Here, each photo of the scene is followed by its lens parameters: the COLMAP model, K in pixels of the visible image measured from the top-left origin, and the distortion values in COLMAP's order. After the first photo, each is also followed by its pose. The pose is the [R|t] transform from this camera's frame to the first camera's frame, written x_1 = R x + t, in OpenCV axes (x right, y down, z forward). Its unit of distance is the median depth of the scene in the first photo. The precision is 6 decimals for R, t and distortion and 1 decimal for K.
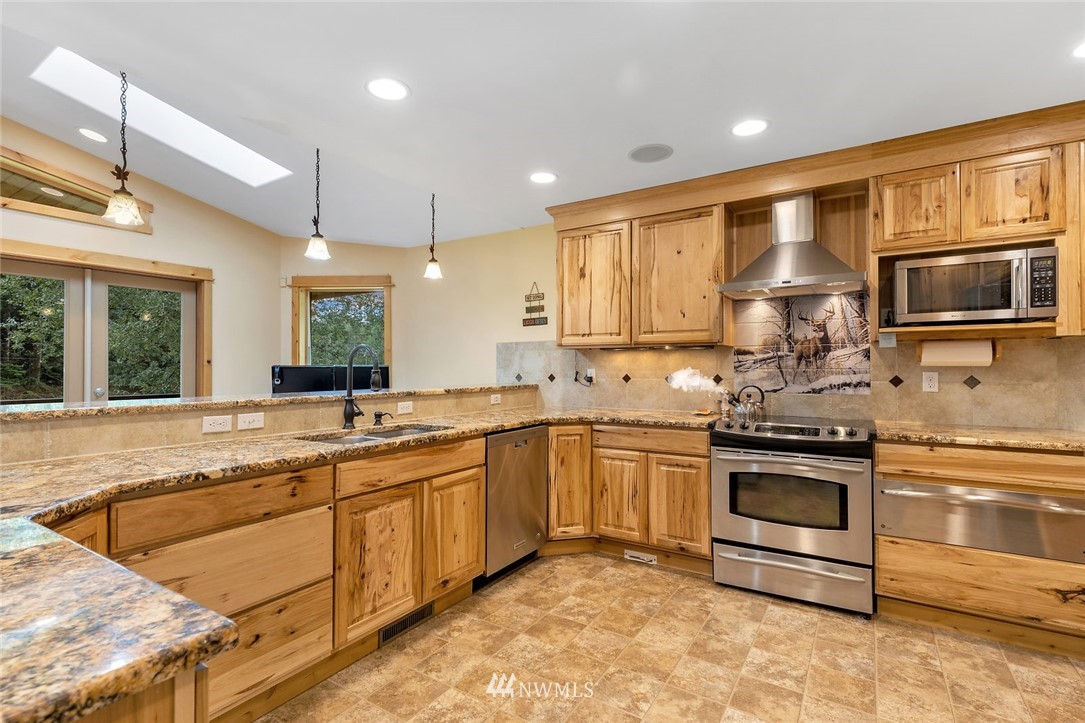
lens RADIAL K [[498.8, 0, 549.9], [0, 498.8, 360.2], [0, 0, 1]] dist [0.013642, 0.000052]
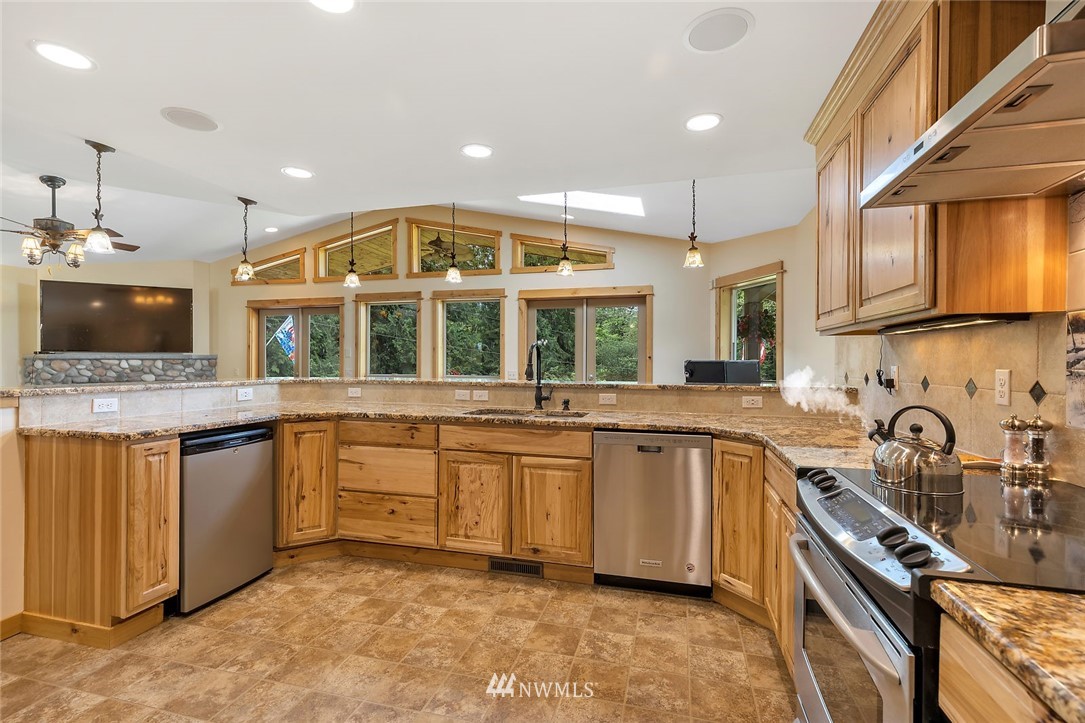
lens RADIAL K [[498.8, 0, 546.0], [0, 498.8, 365.0], [0, 0, 1]] dist [0.013642, 0.000052]
pose [[0.295502, 0.008647, -0.955303, 0.880386], [0.007846, 0.999903, 0.011478, 0.010031], [0.955310, -0.010887, 0.295406, 0.690897]]
